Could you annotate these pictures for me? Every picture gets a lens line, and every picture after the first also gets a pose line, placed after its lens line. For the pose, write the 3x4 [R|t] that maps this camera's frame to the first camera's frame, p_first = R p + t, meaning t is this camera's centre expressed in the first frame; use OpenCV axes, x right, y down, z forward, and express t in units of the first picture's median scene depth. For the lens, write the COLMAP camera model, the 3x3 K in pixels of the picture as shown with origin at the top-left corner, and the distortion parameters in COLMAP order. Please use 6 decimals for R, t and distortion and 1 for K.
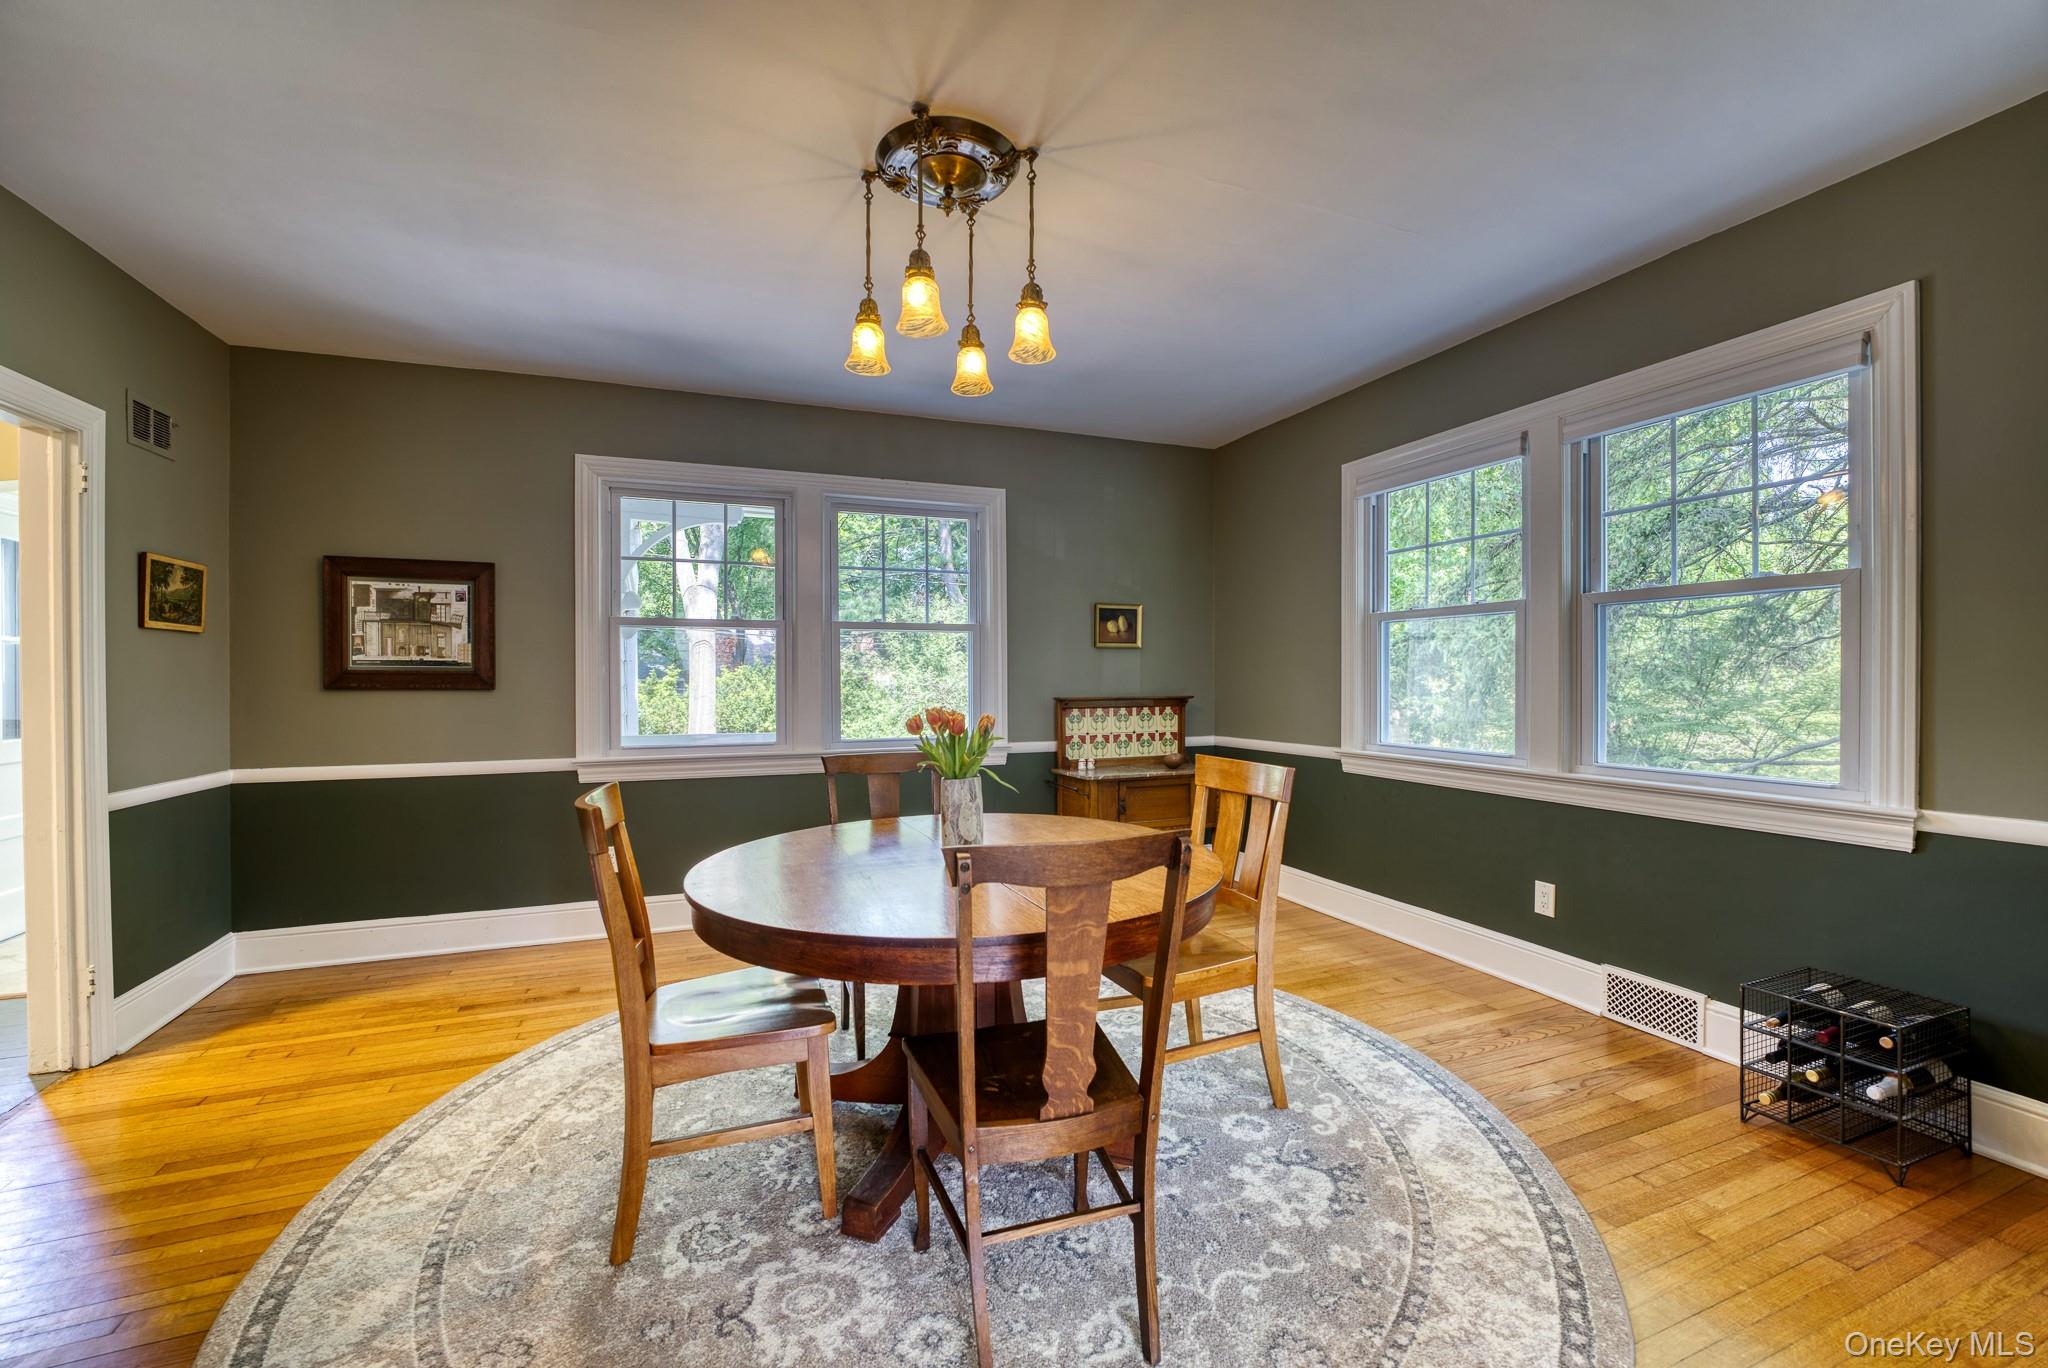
lens RADIAL K [[845.1, 0, 1026.8], [0, 845.1, 684.5], [0, 0, 1]] dist [-0.026105, 0.002675]
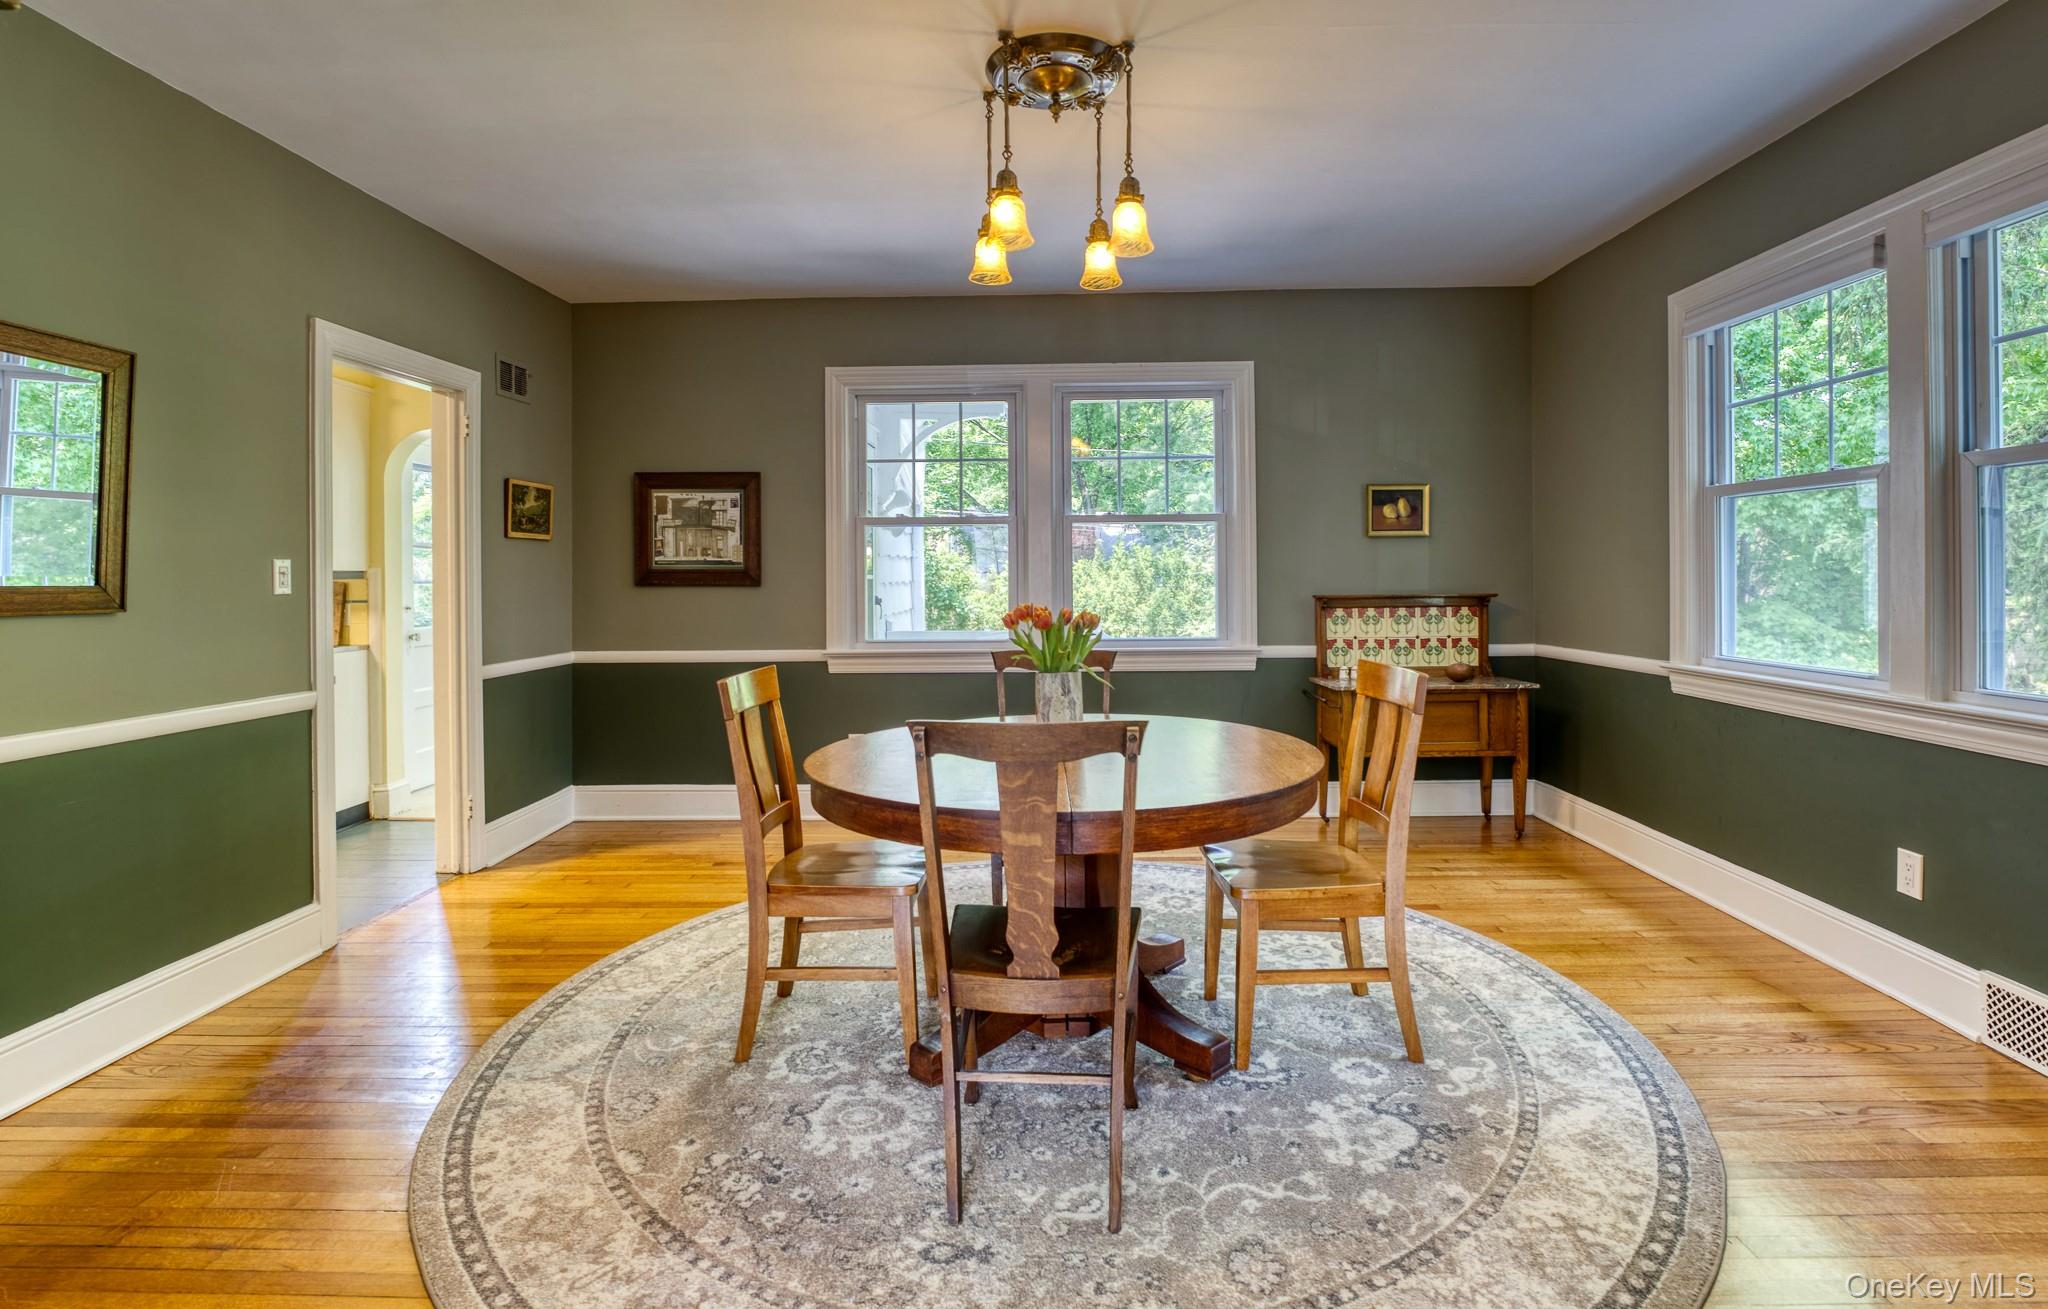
lens RADIAL K [[1046.6, 0, 1083.1], [0, 1046.6, 571.9], [0, 0, 1]] dist [-0.026920, 0.001546]
pose [[0.919165, -0.004968, -0.393841, 0.393654], [0.002048, 0.999967, -0.007834, -0.000975], [0.393867, 0.006394, 0.919145, -0.134935]]
